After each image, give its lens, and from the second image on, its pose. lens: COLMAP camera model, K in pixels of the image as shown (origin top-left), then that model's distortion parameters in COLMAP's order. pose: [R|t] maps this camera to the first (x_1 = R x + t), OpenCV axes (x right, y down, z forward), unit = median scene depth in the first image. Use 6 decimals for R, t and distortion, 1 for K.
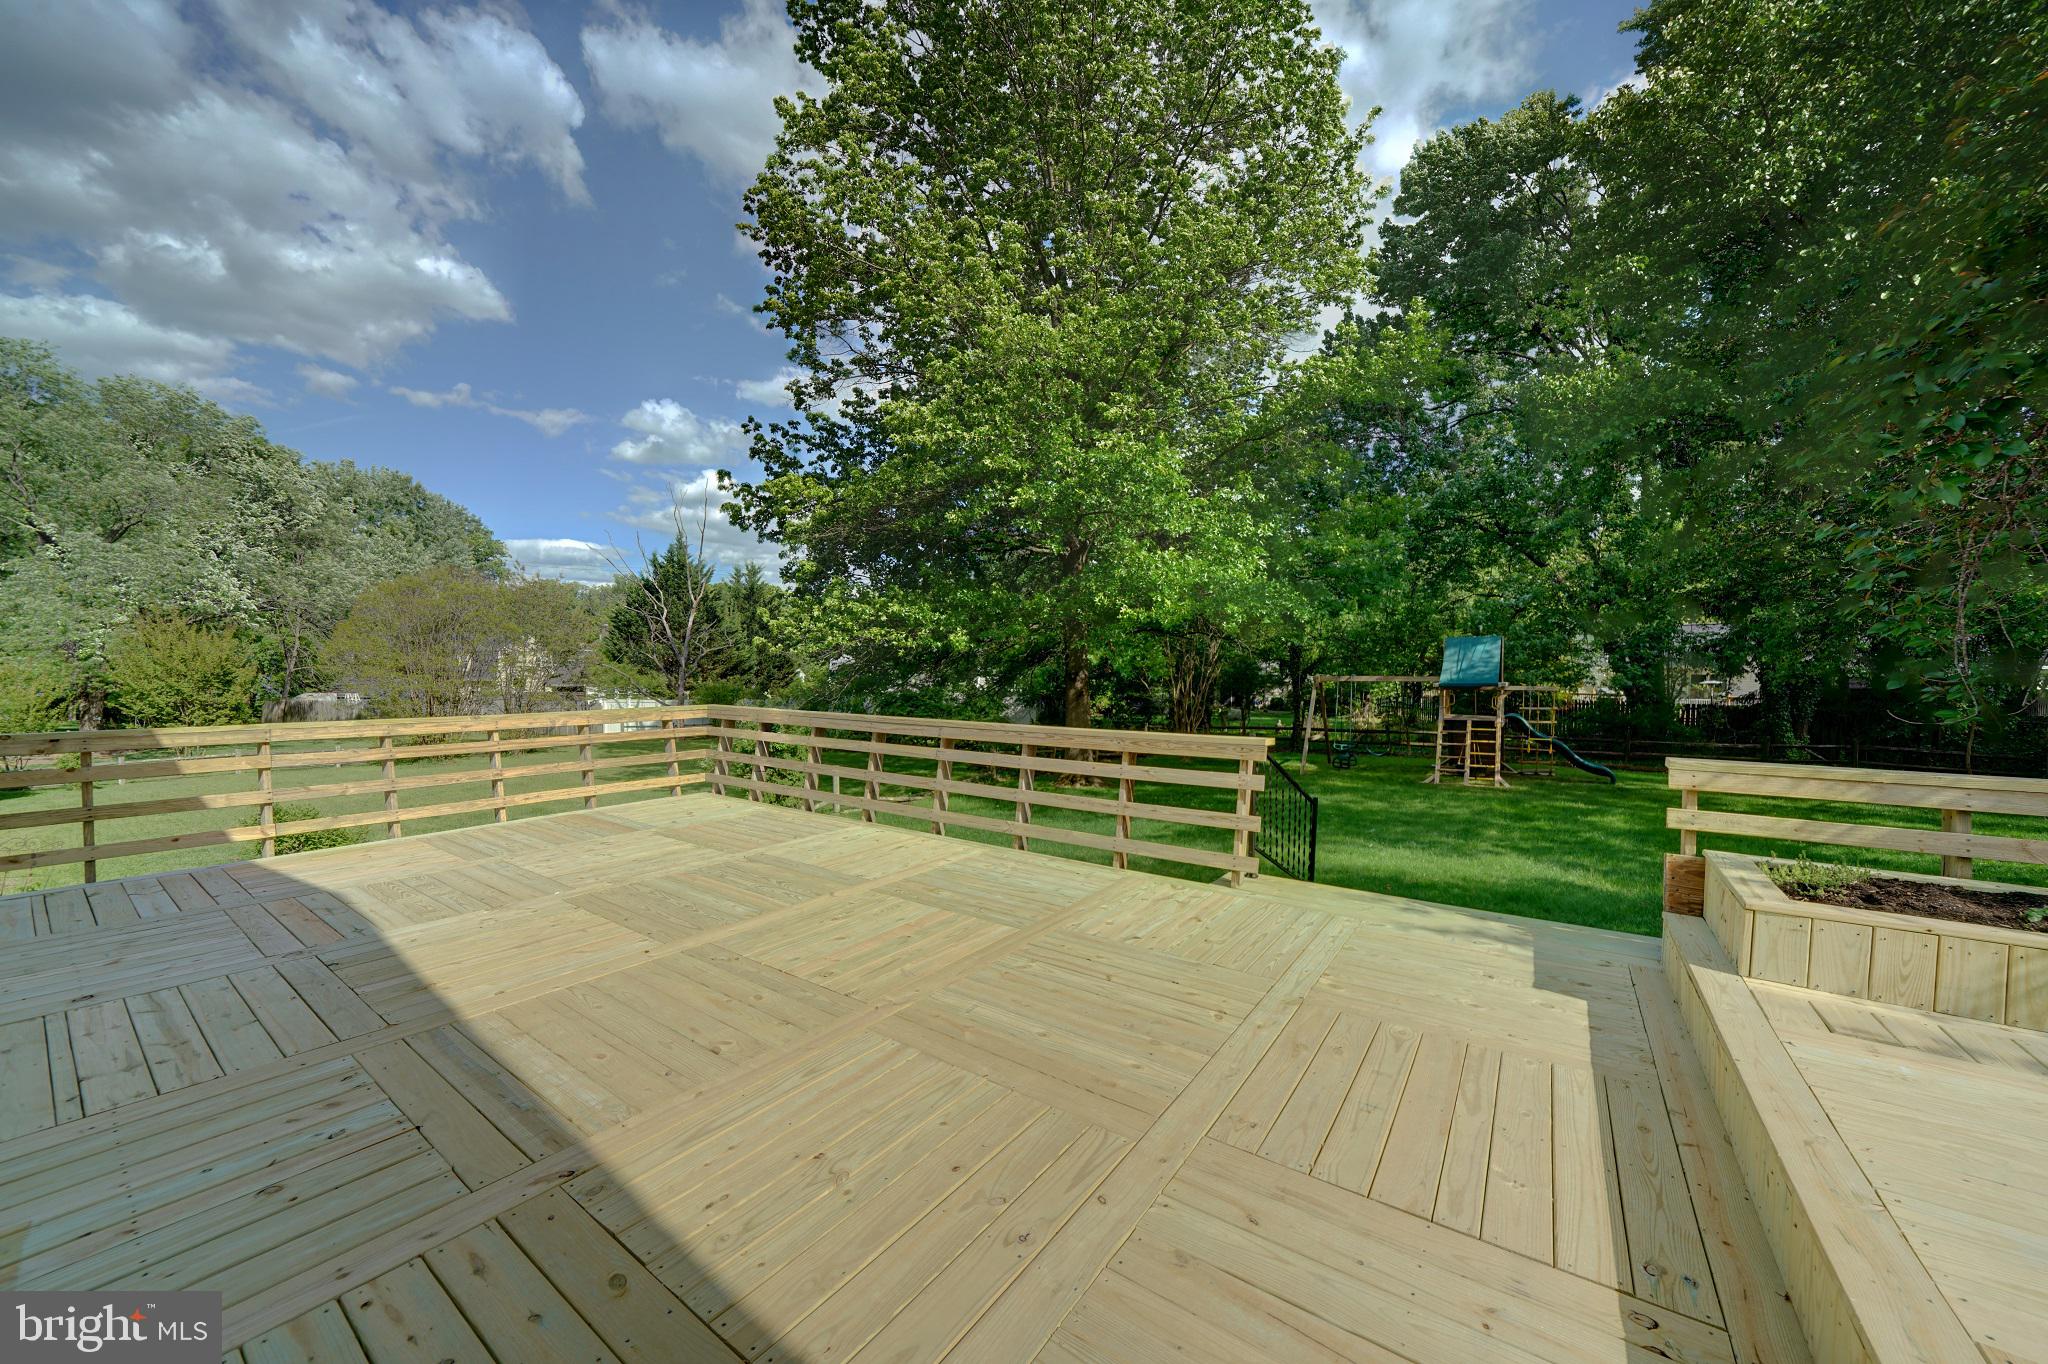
lens RADIAL K [[748.5, 0, 1024.0], [0, 748.5, 682.0], [0, 0, 1]] dist [-0.009711, 0.000145]
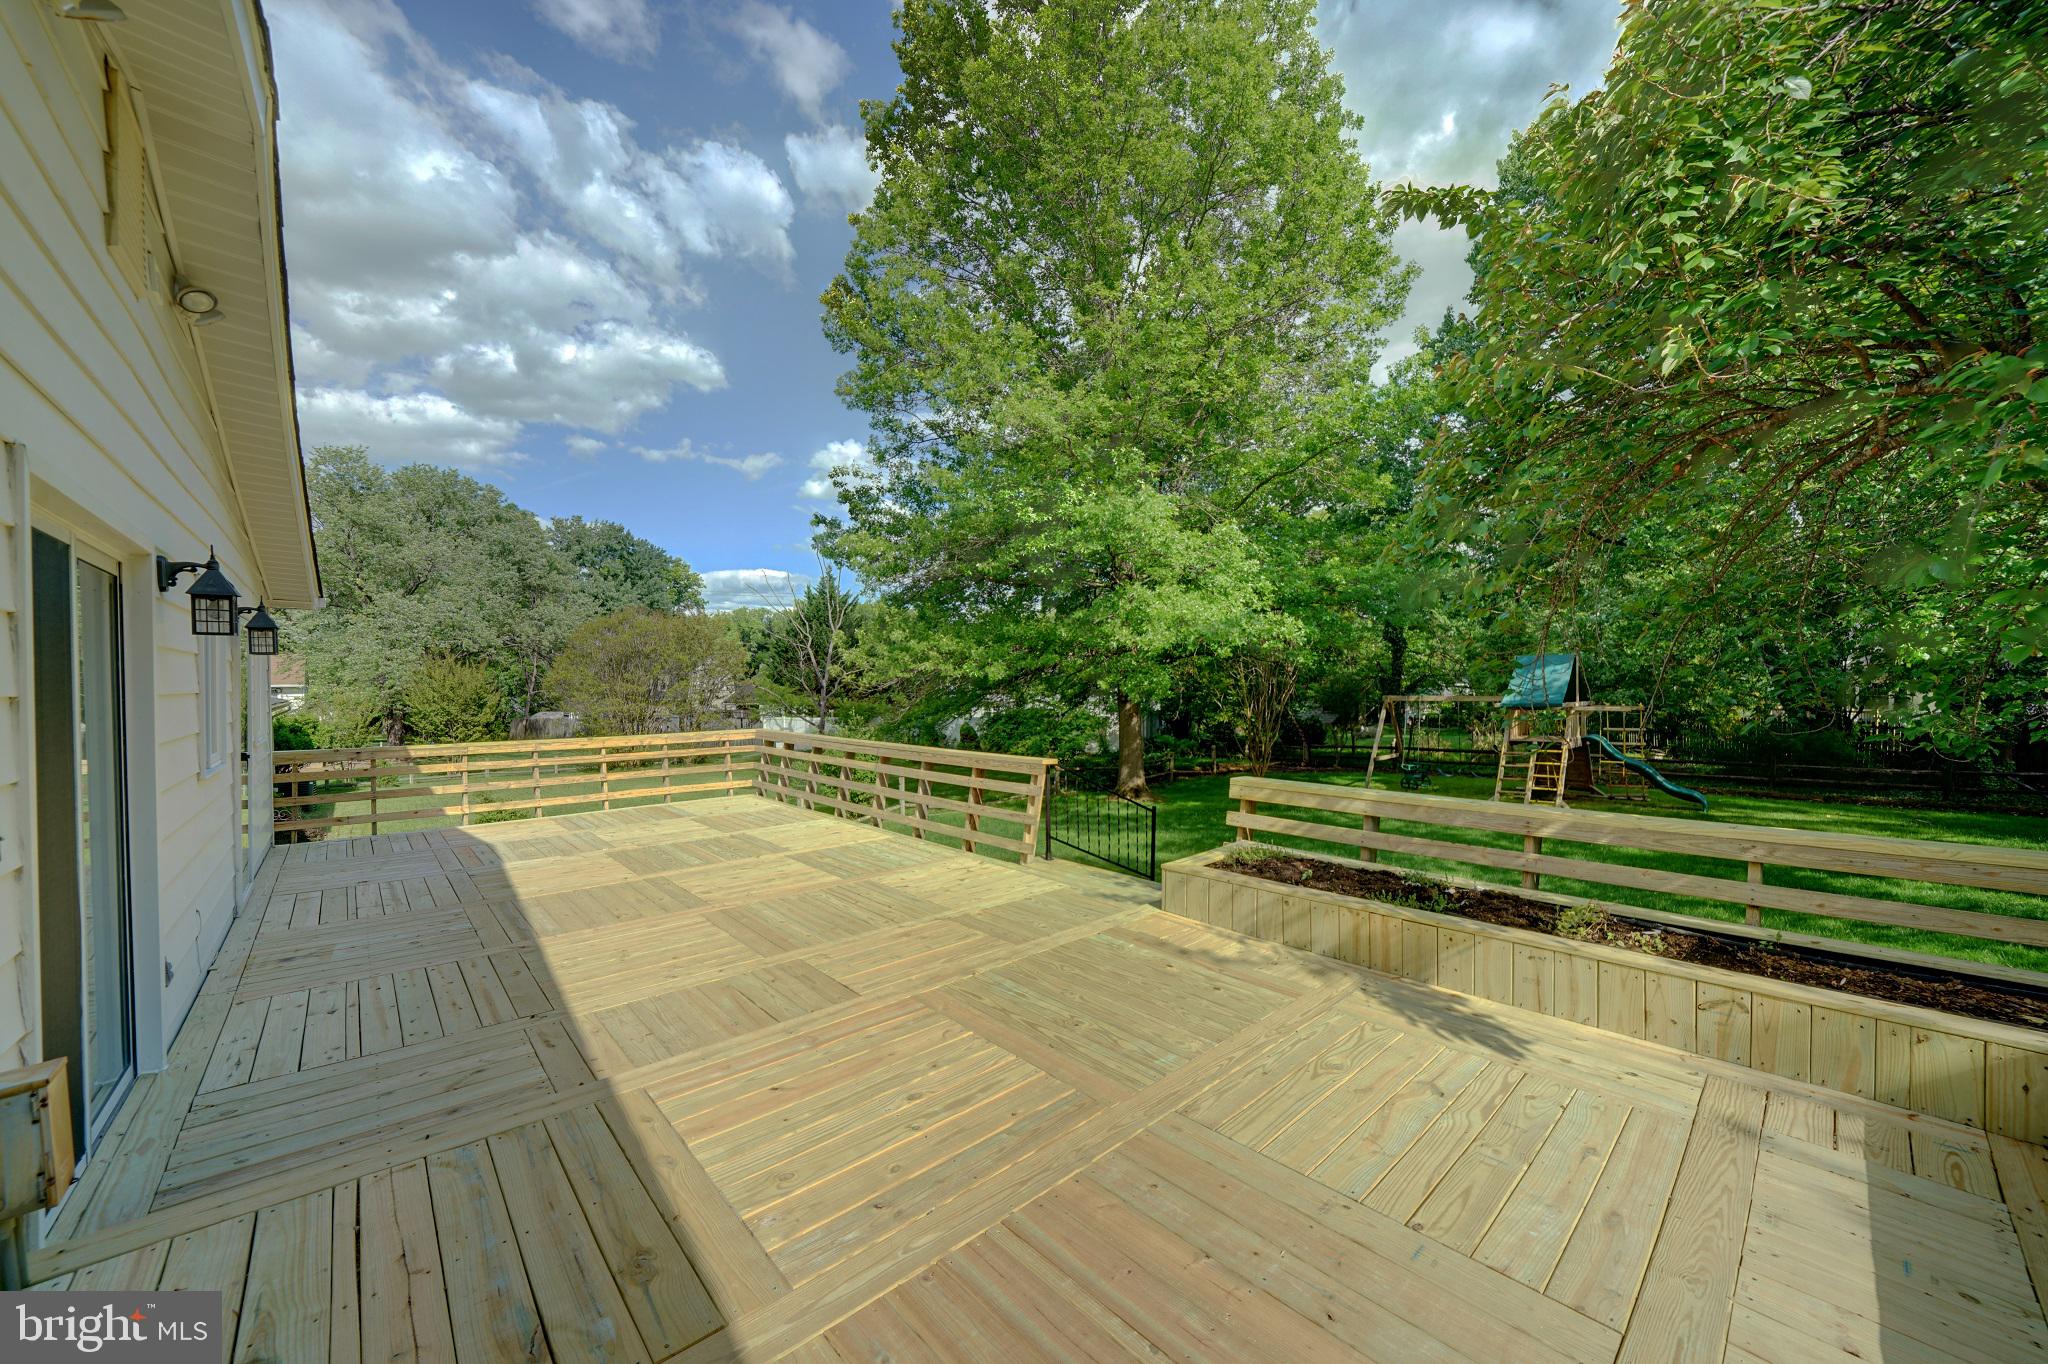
lens RADIAL K [[768.9, 0, 1023.8], [0, 768.9, 698.4], [0, 0, 1]] dist [-0.009691, 0.000151]
pose [[0.976060, -0.005957, -0.217422, 0.227579], [0.006773, 0.999973, 0.003011, -0.016378], [0.217398, -0.004411, 0.976073, -0.155626]]
